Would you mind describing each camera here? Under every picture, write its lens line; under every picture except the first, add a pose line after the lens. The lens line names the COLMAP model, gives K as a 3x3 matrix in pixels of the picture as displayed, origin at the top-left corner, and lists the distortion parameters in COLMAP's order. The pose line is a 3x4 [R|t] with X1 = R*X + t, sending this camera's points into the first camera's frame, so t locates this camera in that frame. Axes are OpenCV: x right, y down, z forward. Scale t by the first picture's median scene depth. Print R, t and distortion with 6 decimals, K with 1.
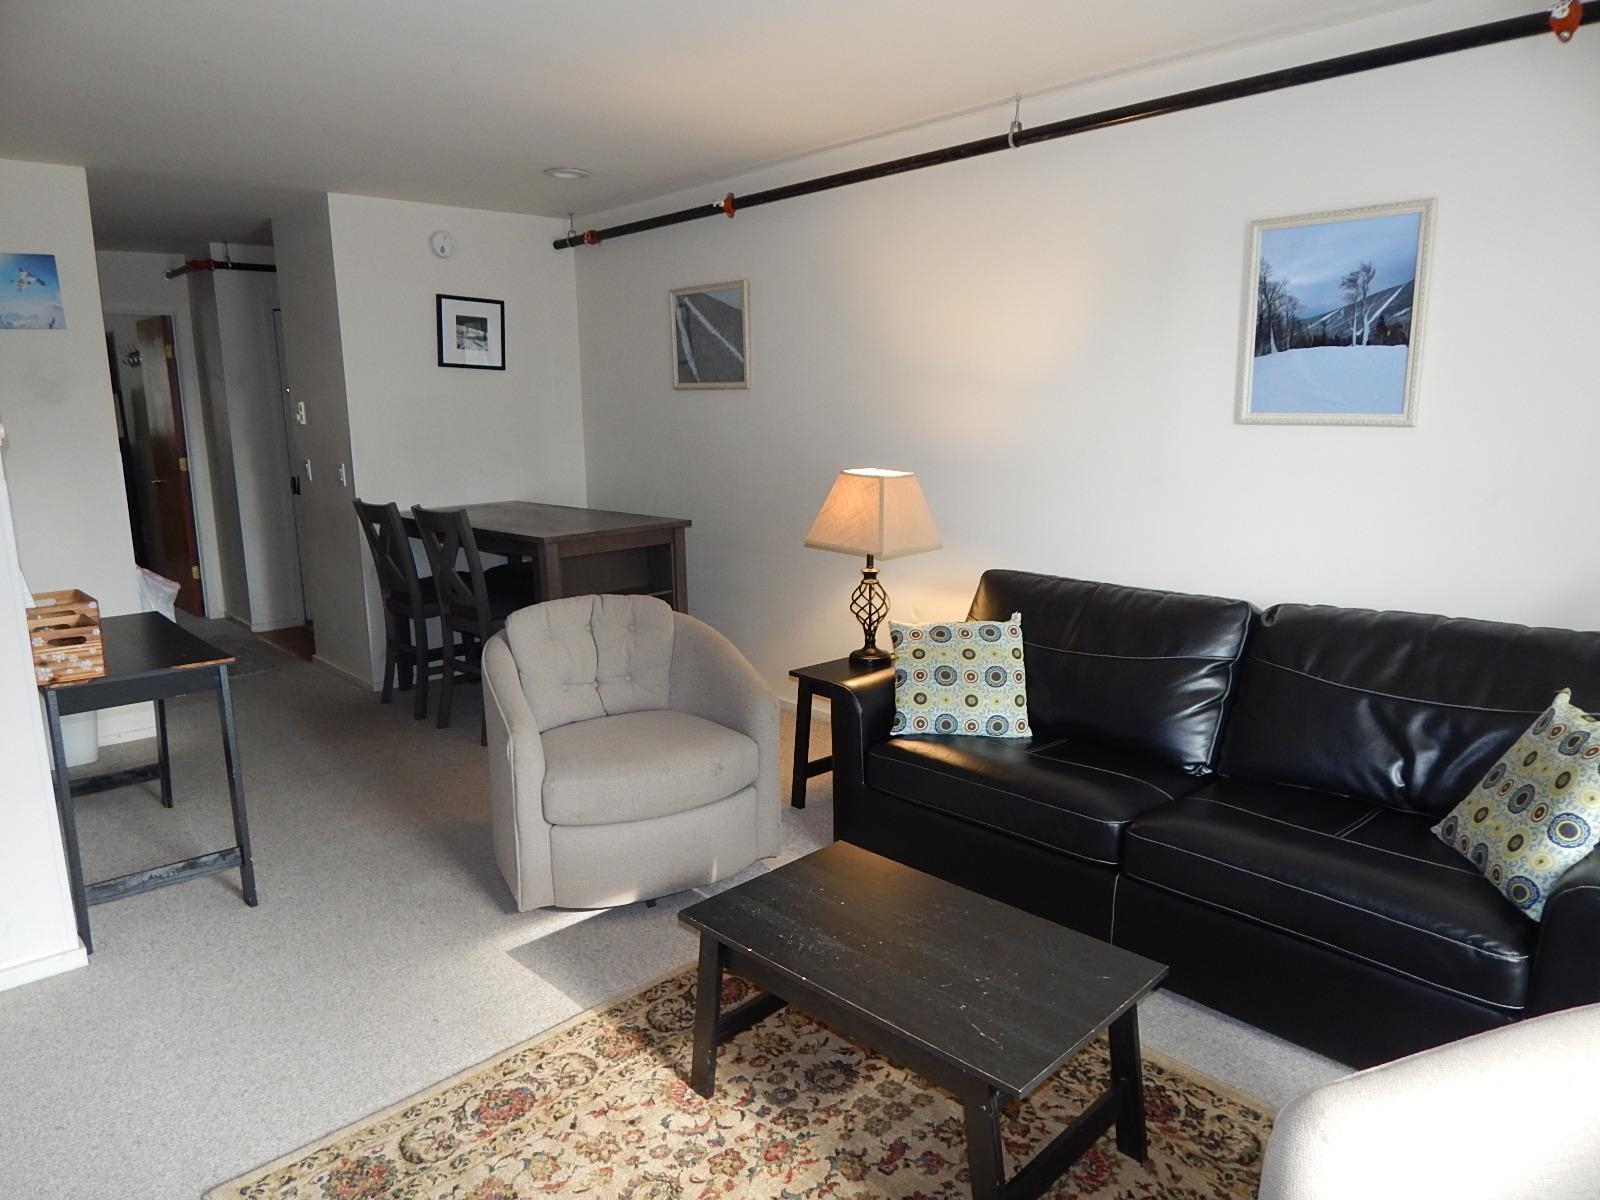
lens RADIAL K [[997.7, 0, 800.0], [0, 997.7, 600.0], [0, 0, 1]] dist [-0.017219, -0.002579]
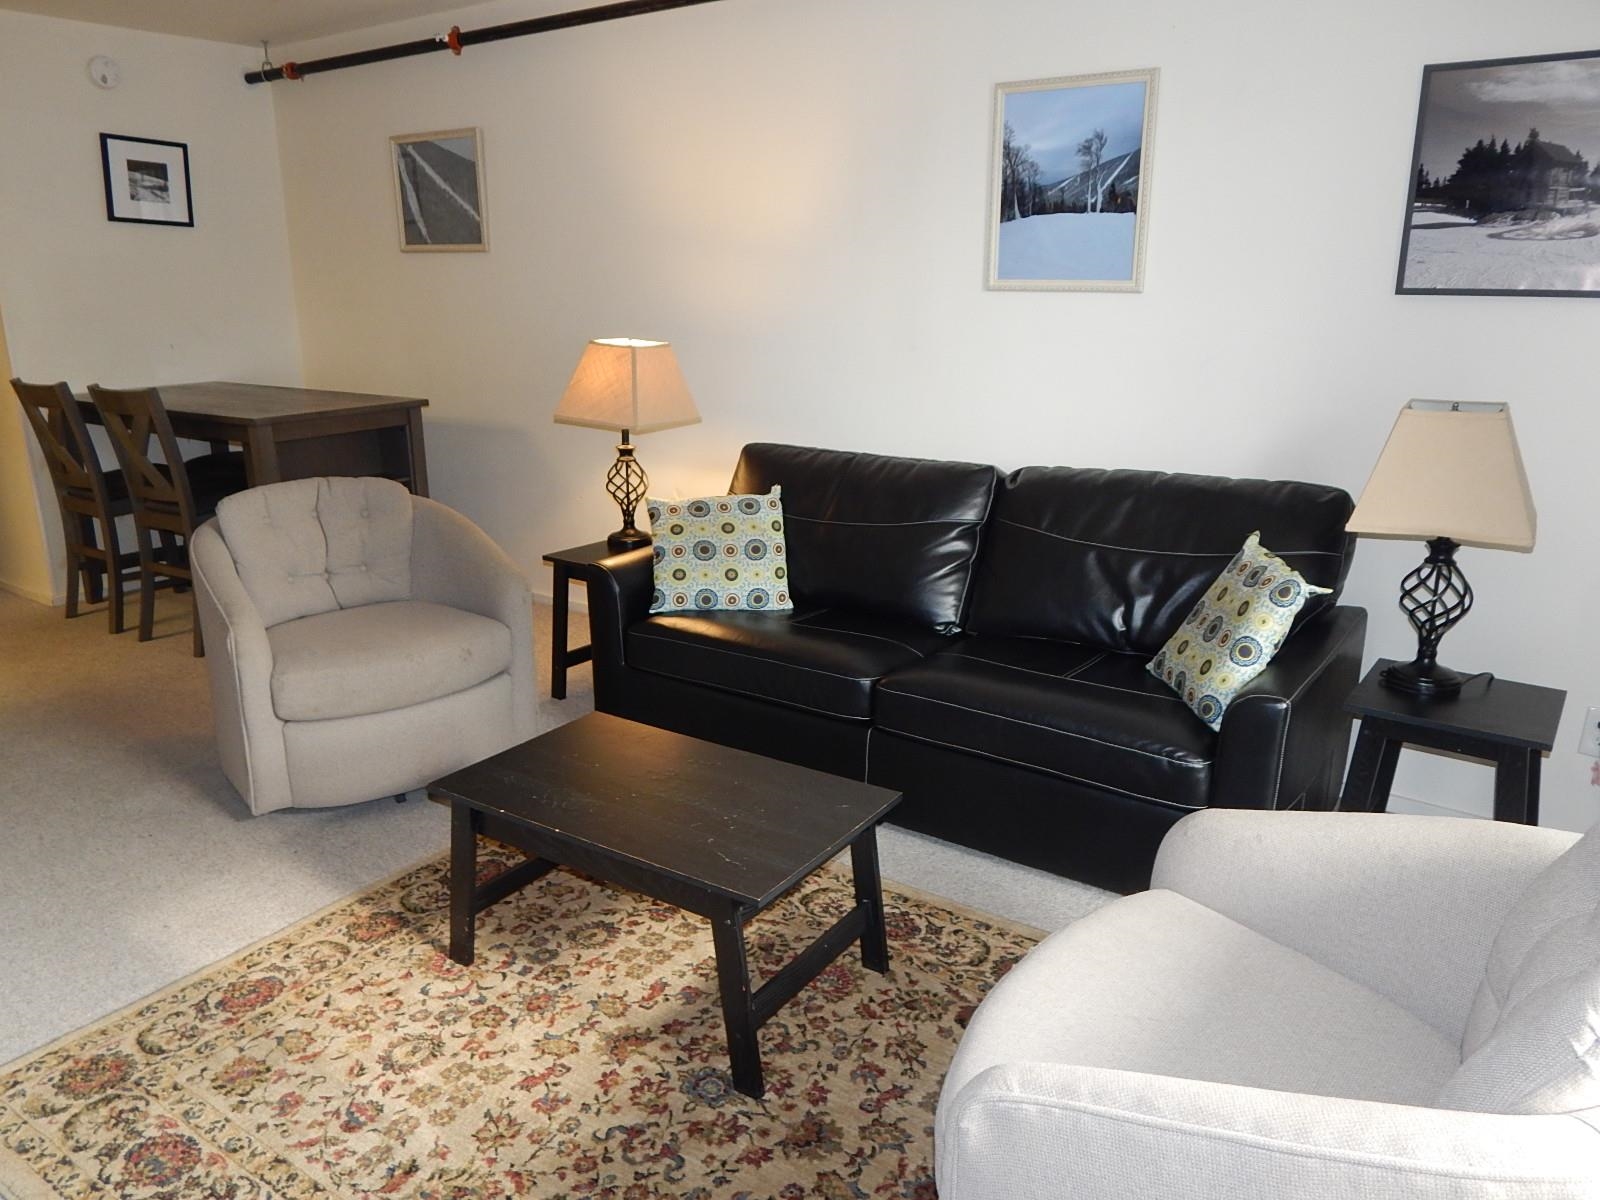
lens RADIAL K [[1131.6, 0, 800.0], [0, 1131.6, 600.0], [0, 0, 1]] dist [-0.014813, -0.007459]
pose [[0.980345, -0.041809, 0.192811, 0.025019], [0.026760, 0.996435, 0.080005, 0.043358], [-0.195469, -0.073273, 0.977969, -0.118699]]
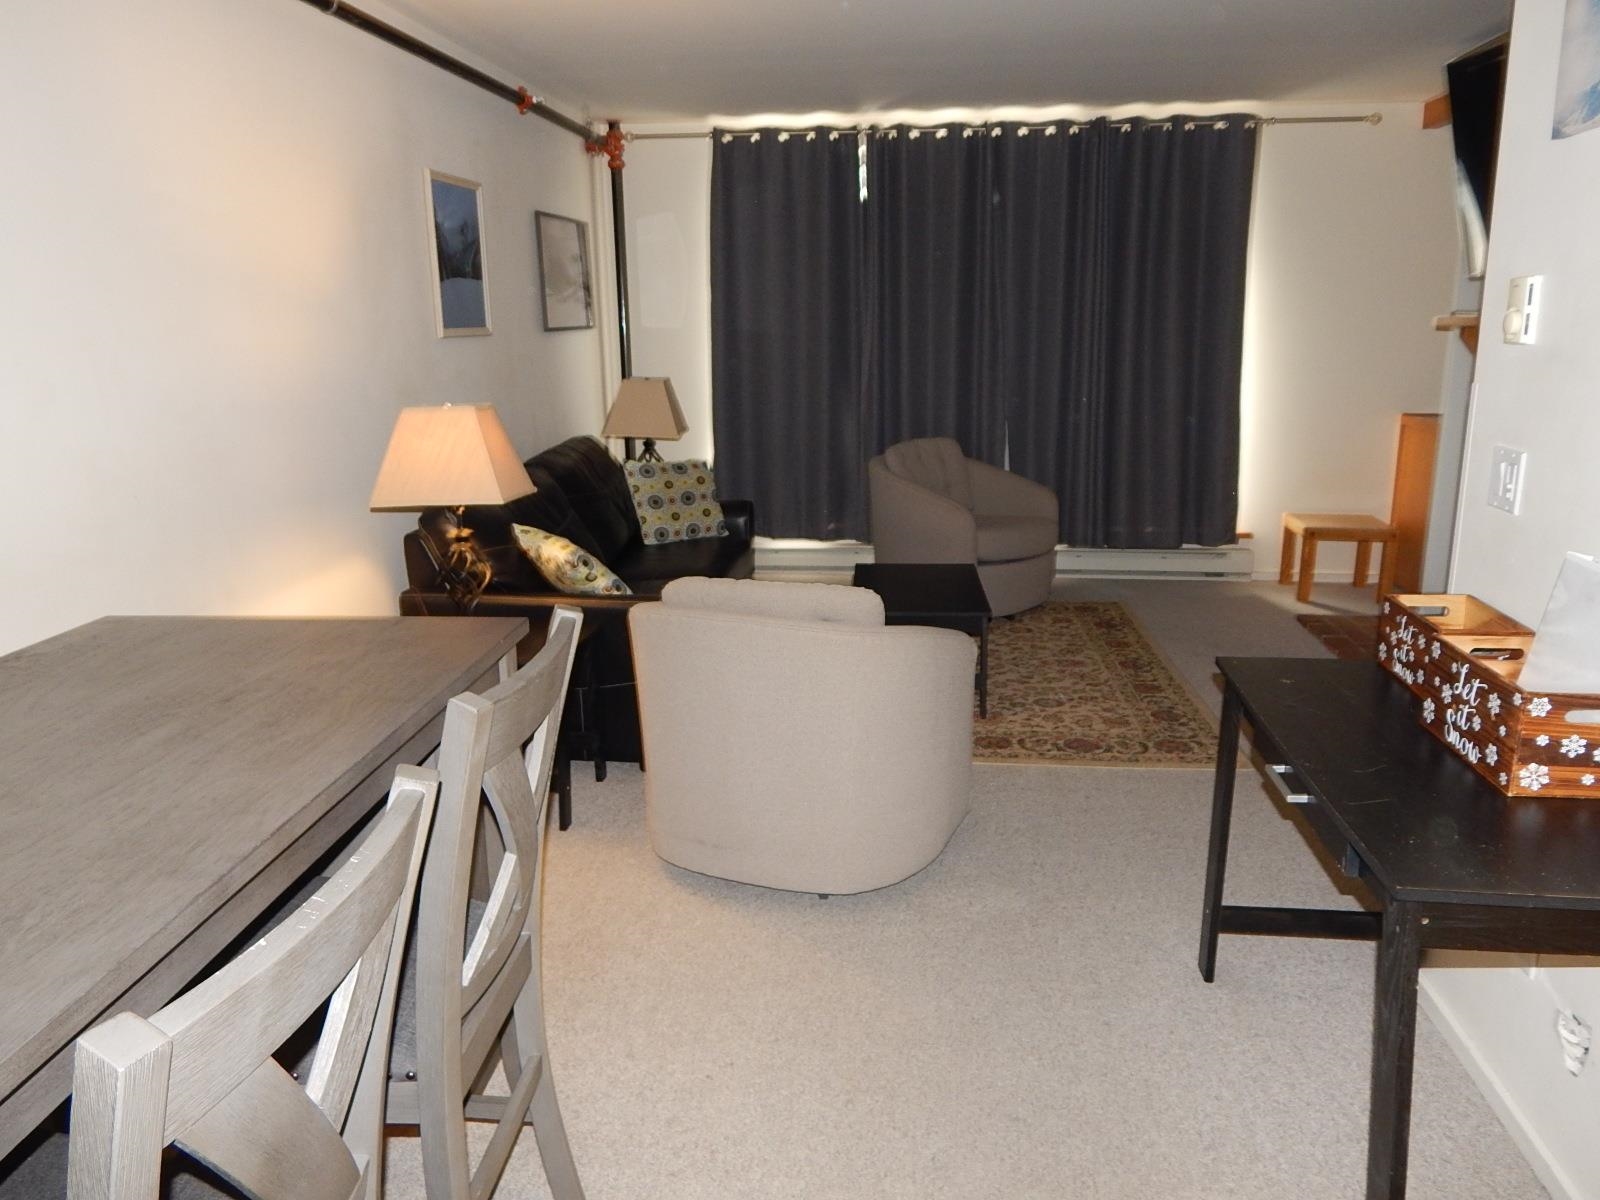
lens RADIAL K [[1131.6, 0, 800.0], [0, 1131.6, 600.0], [0, 0, 1]] dist [-0.014813, -0.007459]
pose [[-0.638795, -0.172824, 0.749715, -1.089744], [0.166976, 0.920077, 0.354369, -0.357829], [-0.751039, 0.351554, -0.558883, 1.855623]]
